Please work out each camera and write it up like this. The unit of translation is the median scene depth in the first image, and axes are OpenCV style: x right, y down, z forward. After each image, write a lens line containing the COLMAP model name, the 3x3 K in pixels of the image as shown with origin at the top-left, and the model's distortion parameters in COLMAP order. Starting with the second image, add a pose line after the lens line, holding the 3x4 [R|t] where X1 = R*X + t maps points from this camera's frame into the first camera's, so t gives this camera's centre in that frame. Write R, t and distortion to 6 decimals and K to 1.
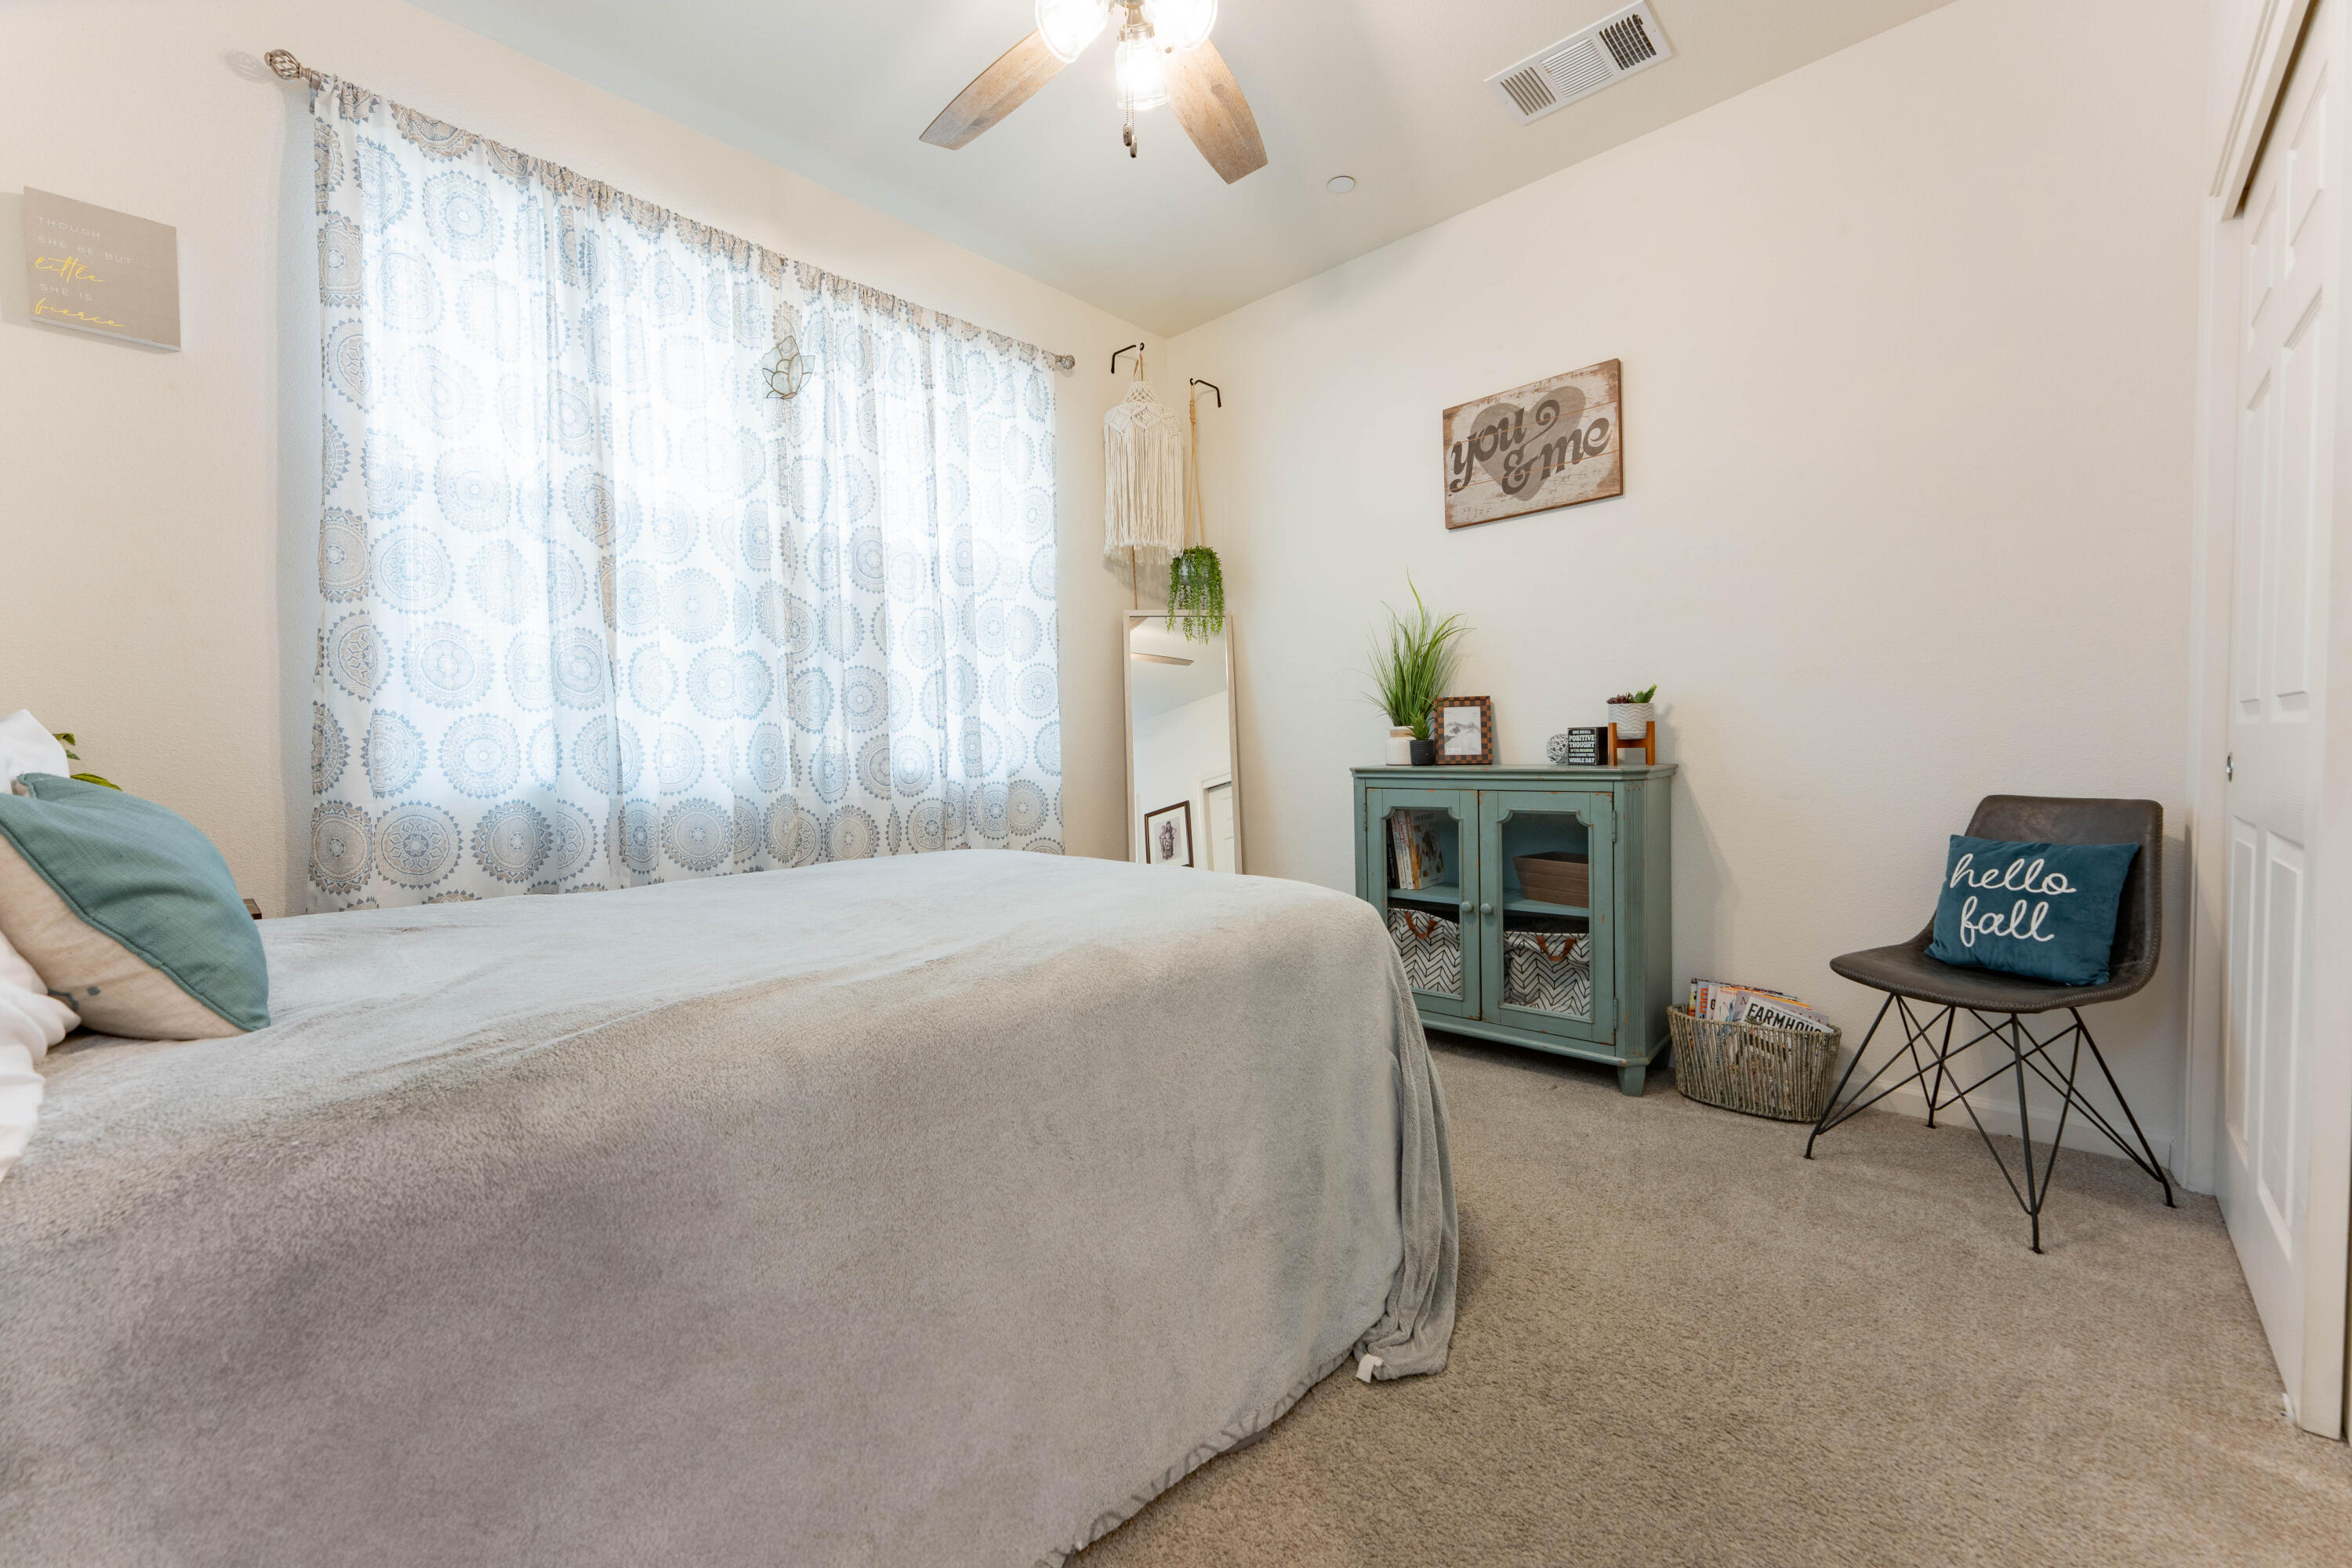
lens RADIAL K [[956.9, 0, 1170.2], [0, 956.9, 784.0], [0, 0, 1]] dist [-0.002726, -0.000639]
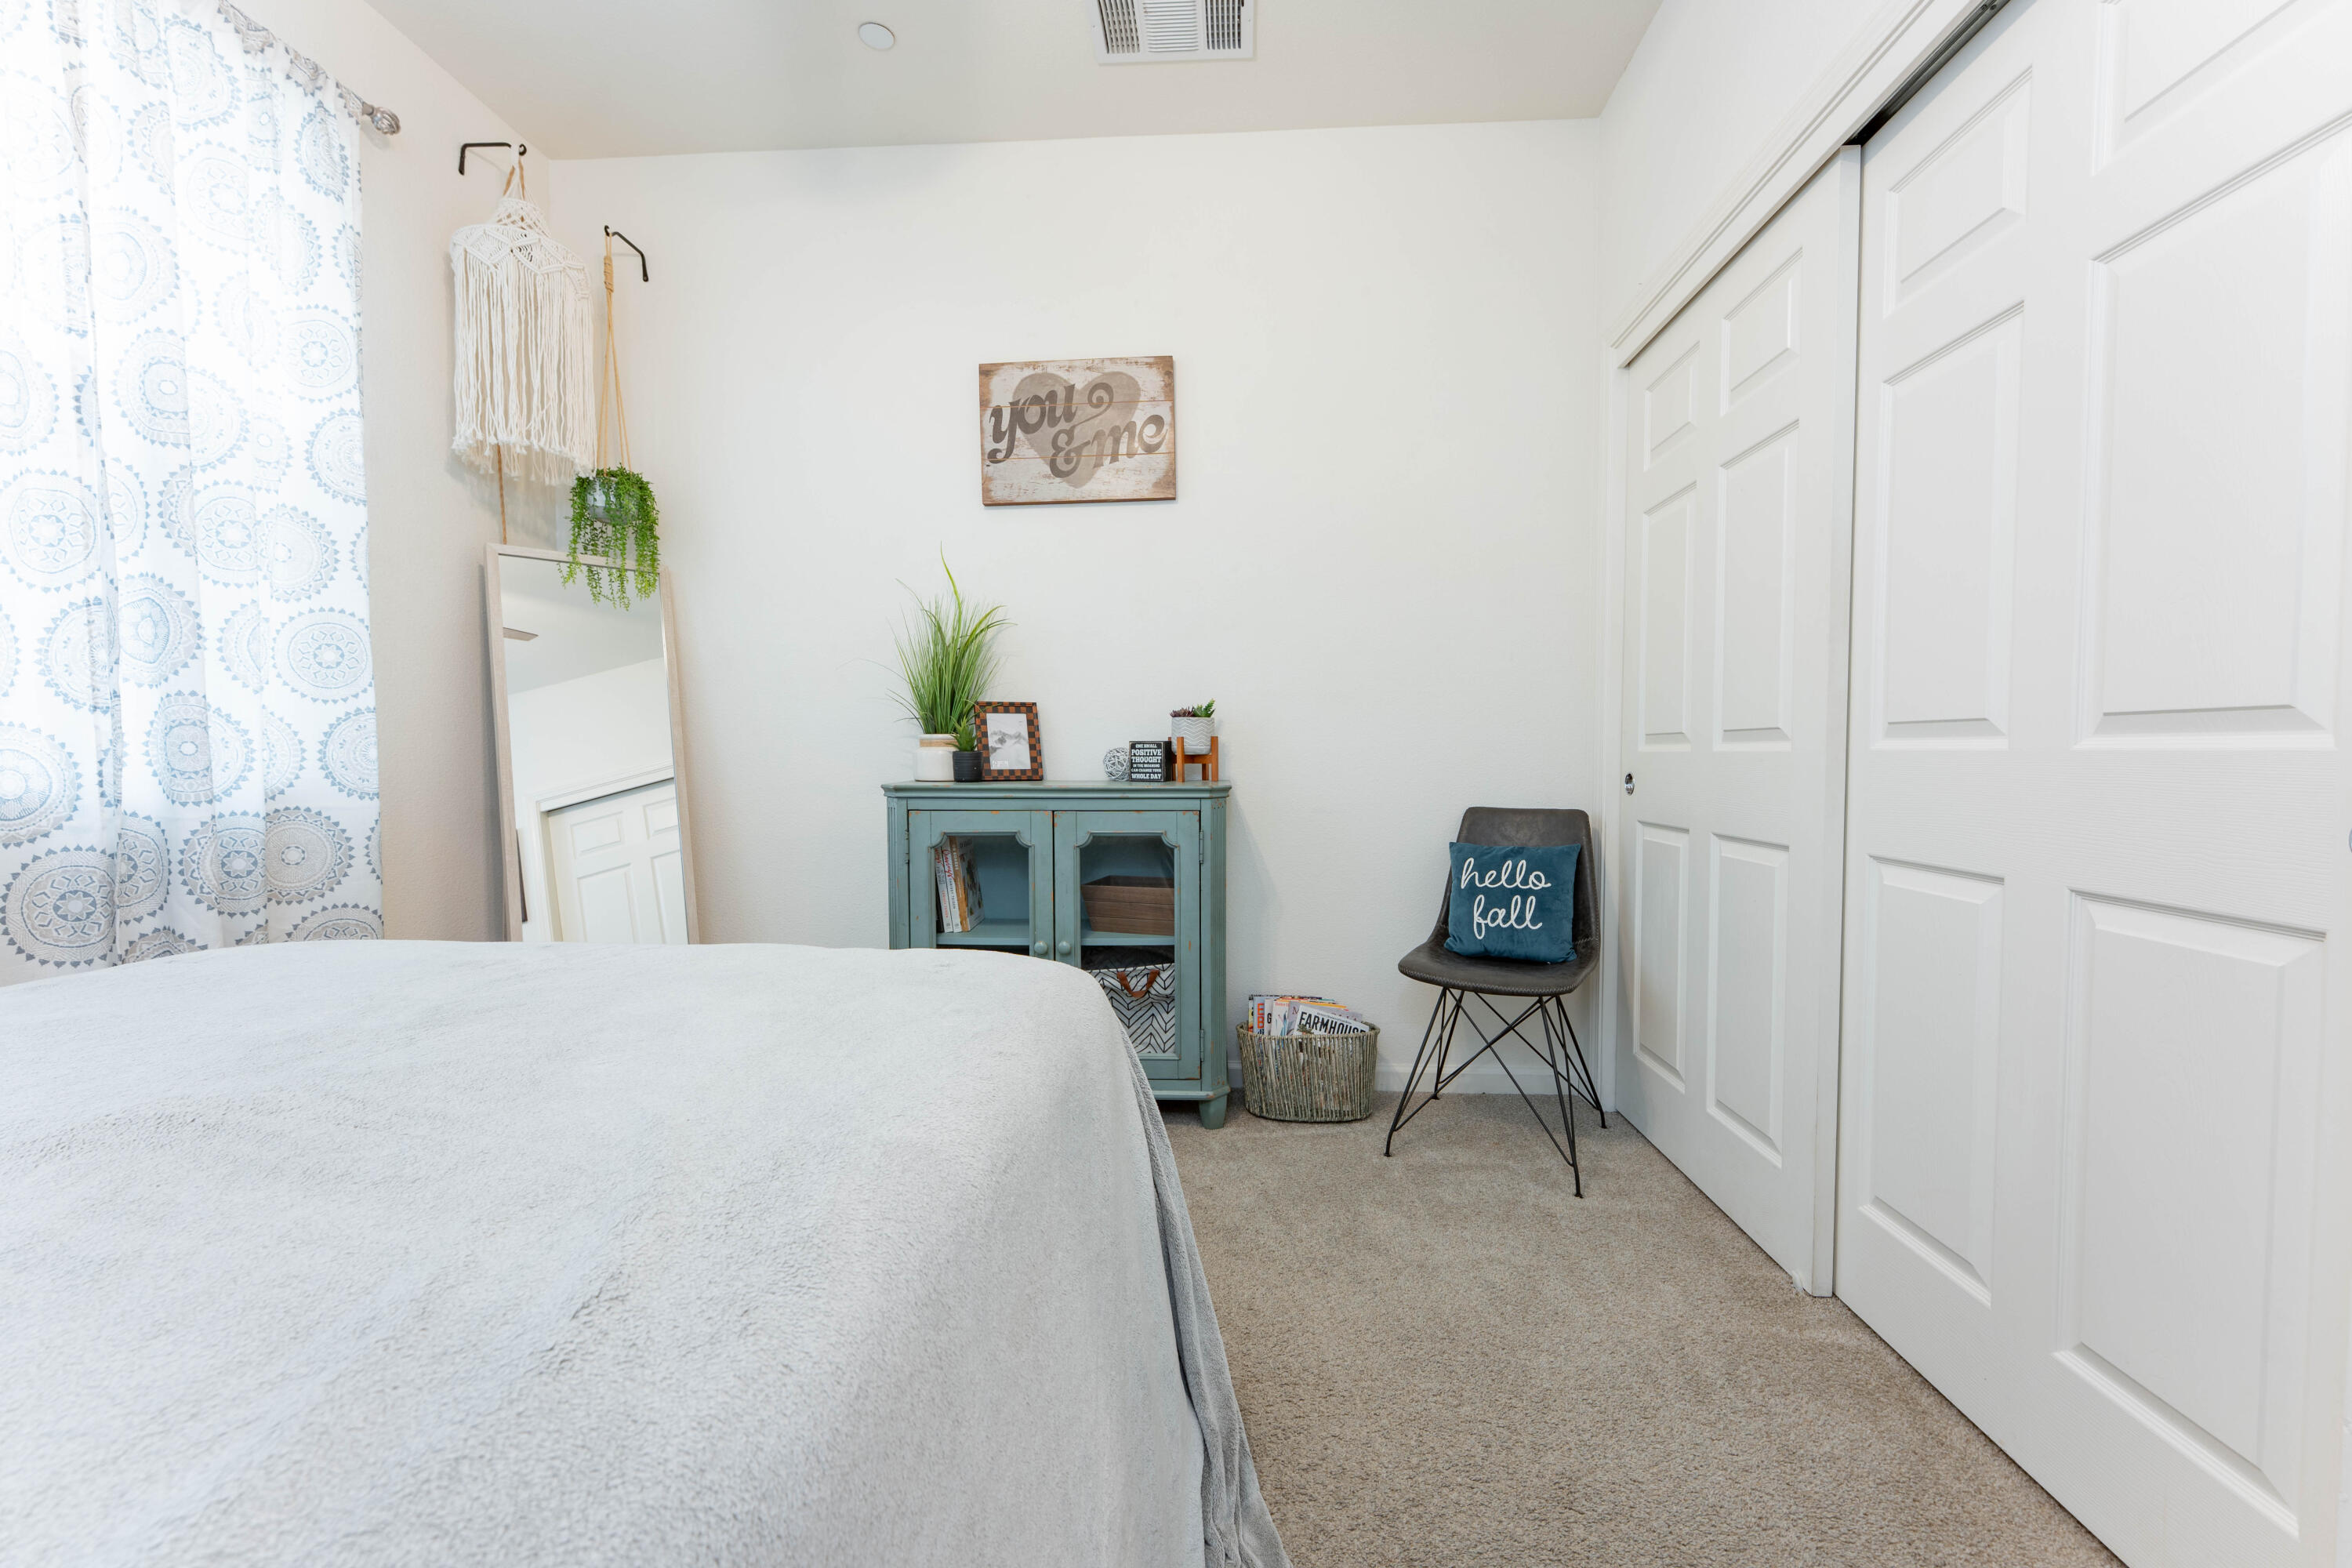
lens RADIAL K [[956.9, 0, 1170.2], [0, 956.9, 784.0], [0, 0, 1]] dist [-0.002726, -0.000639]
pose [[0.761566, -0.004289, 0.648073, -0.145231], [0.011054, 0.999919, -0.006372, -0.010281], [-0.647993, 0.012017, 0.761552, 0.257372]]
